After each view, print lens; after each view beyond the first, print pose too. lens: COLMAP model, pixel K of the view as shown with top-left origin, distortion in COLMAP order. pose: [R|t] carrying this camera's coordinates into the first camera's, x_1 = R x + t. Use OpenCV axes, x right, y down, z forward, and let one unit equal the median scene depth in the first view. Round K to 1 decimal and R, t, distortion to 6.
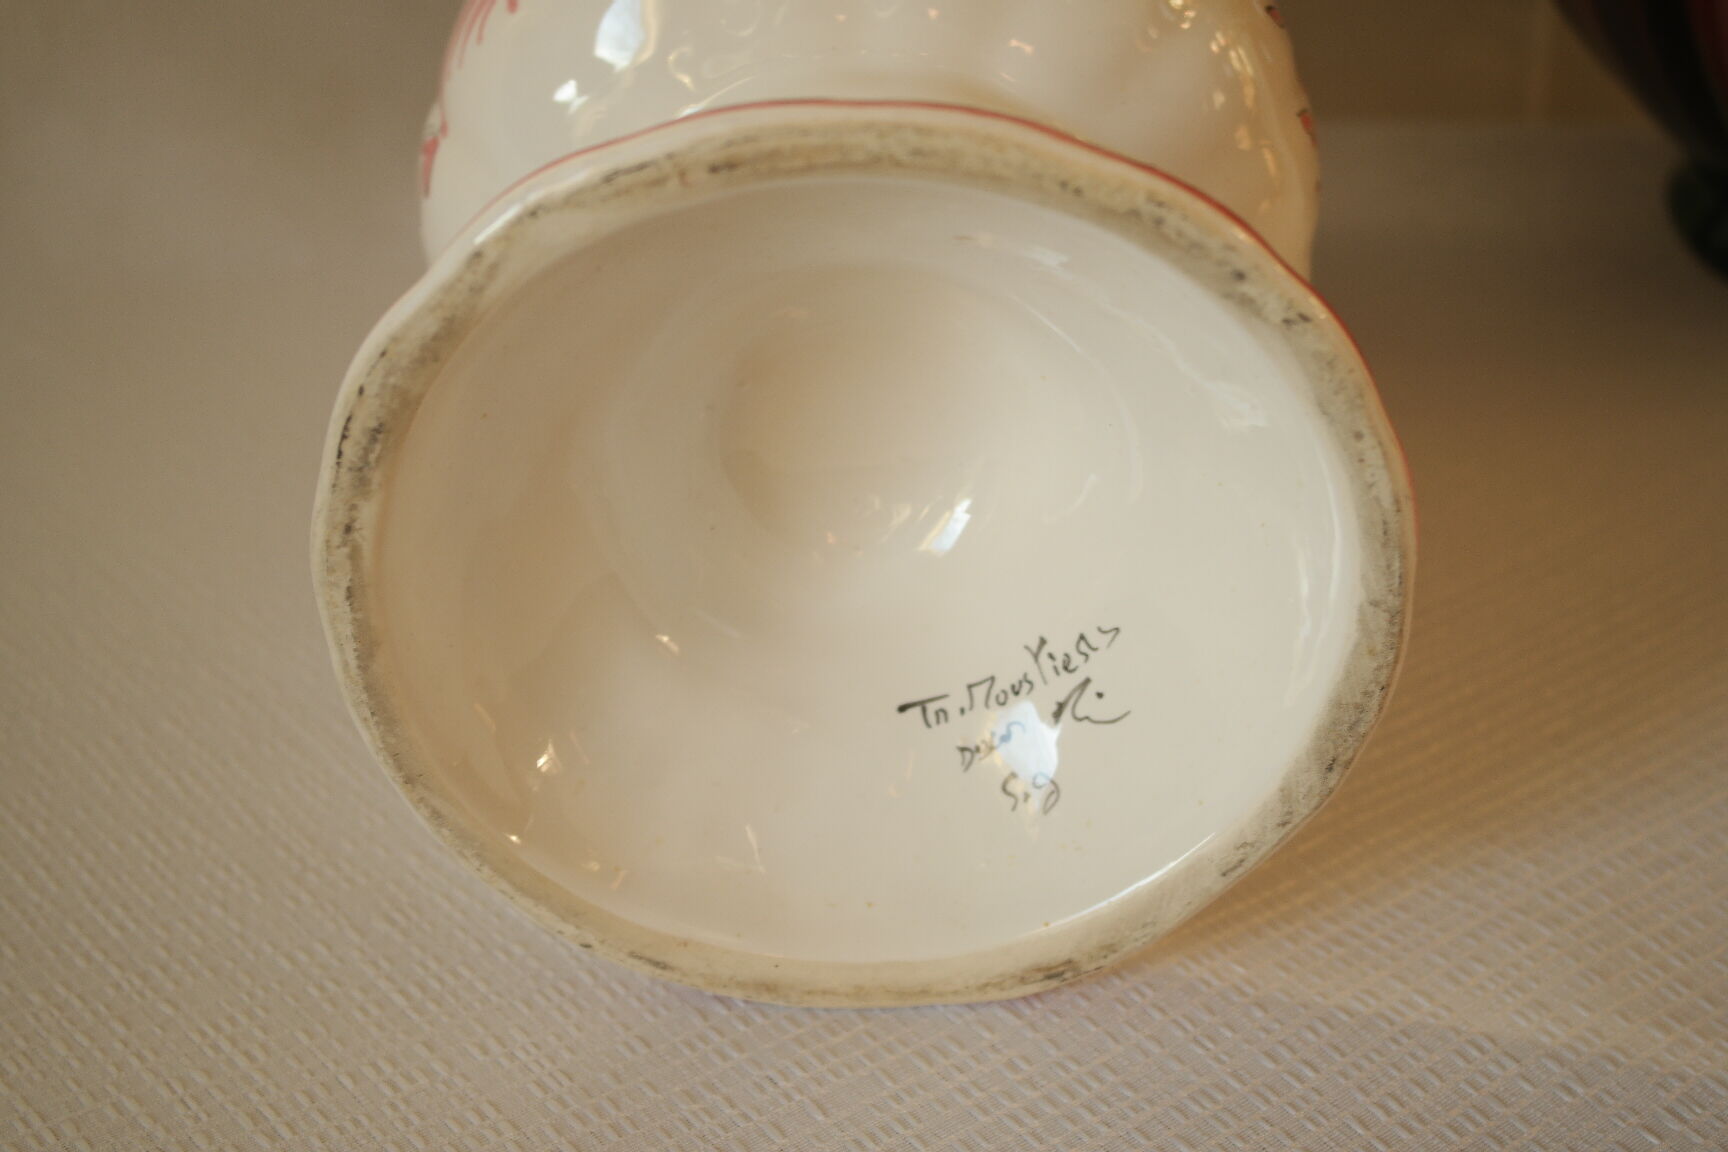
lens RADIAL K [[2632.0, 0, 874.1], [0, 2632.0, 572.6], [0, 0, 1]] dist [-0.033425, 0.000000]
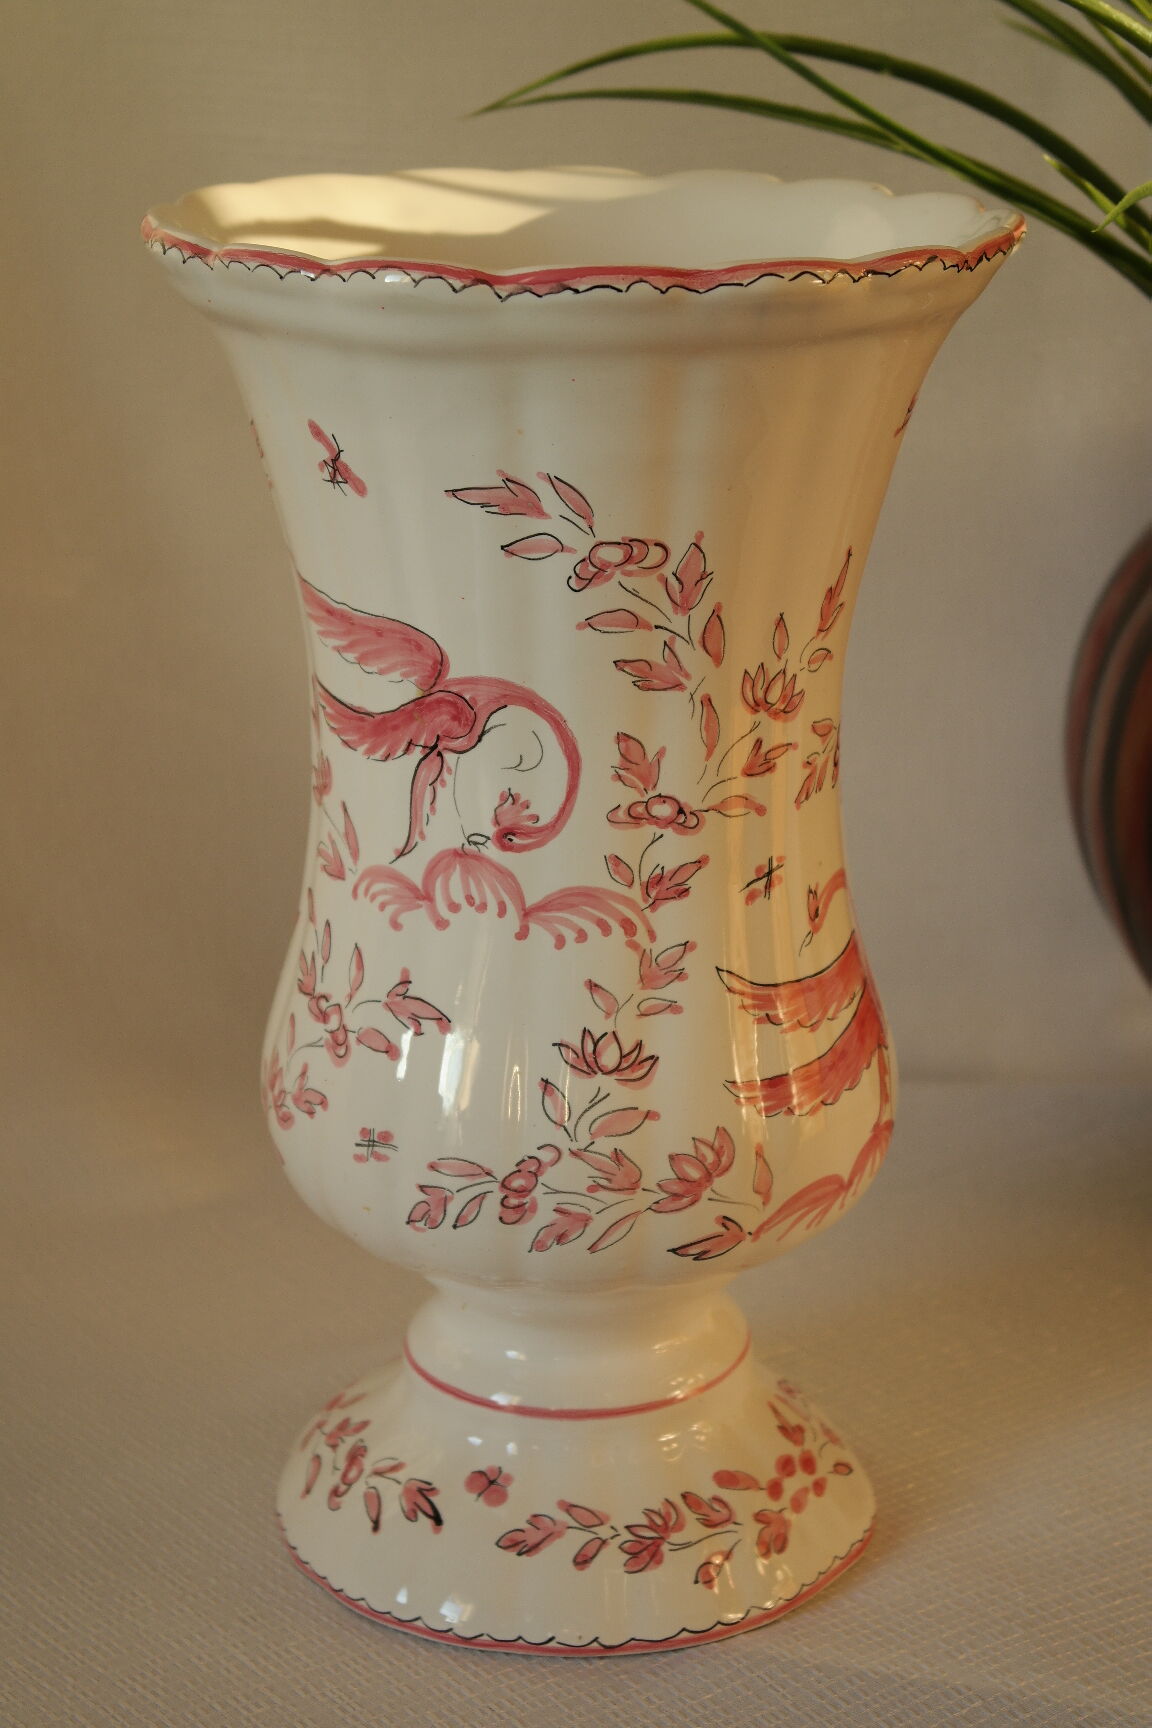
lens RADIAL K [[3488.0, 0, 580.5], [0, 3488.0, 874.4], [0, 0, 1]] dist [0.068242, 0.000000]
pose [[0.998498, -0.014813, -0.052757, 0.123612], [0.002375, 0.973560, -0.228419, 0.179636], [0.054746, 0.227950, 0.972132, -1.063201]]
